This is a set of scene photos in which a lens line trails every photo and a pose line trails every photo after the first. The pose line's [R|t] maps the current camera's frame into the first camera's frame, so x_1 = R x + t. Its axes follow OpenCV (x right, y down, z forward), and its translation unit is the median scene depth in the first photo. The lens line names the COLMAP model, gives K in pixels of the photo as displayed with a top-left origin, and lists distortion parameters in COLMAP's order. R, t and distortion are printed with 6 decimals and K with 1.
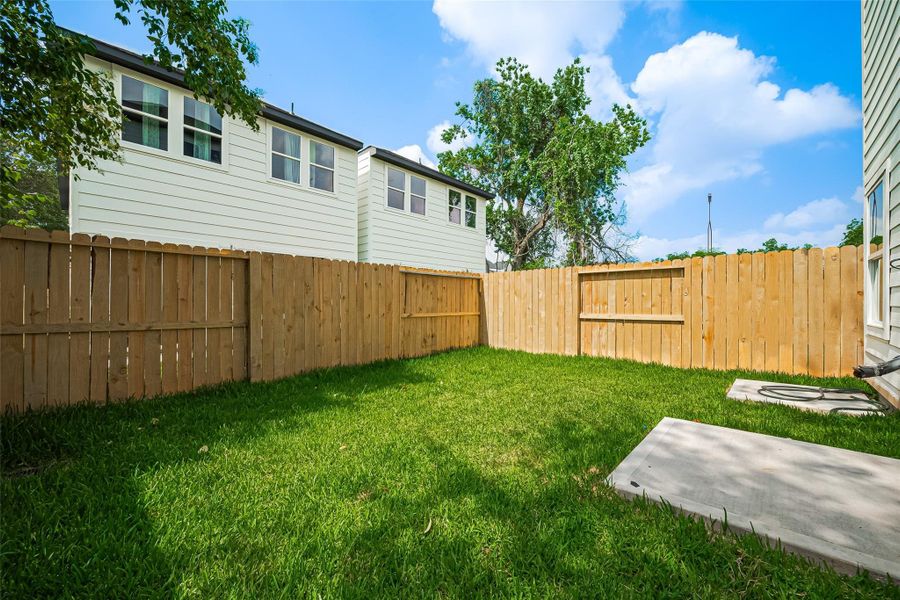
lens RADIAL K [[358.7, 0, 450.0], [0, 358.7, 300.0], [0, 0, 1]] dist [0.028885, 0.000007]
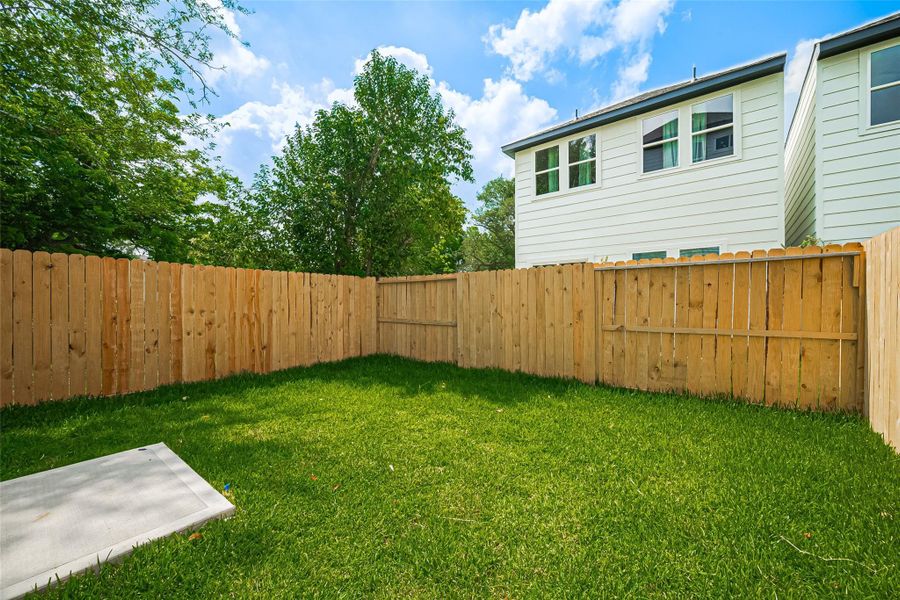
lens RADIAL K [[362.3, 0, 451.7], [0, 362.3, 304.5], [0, 0, 1]] dist [-0.000183, -0.000123]
pose [[0.077371, 0.001799, -0.997001, 0.651473], [0.013596, 0.999903, 0.002860, -0.012042], [0.996910, -0.013776, 0.077339, 0.684269]]
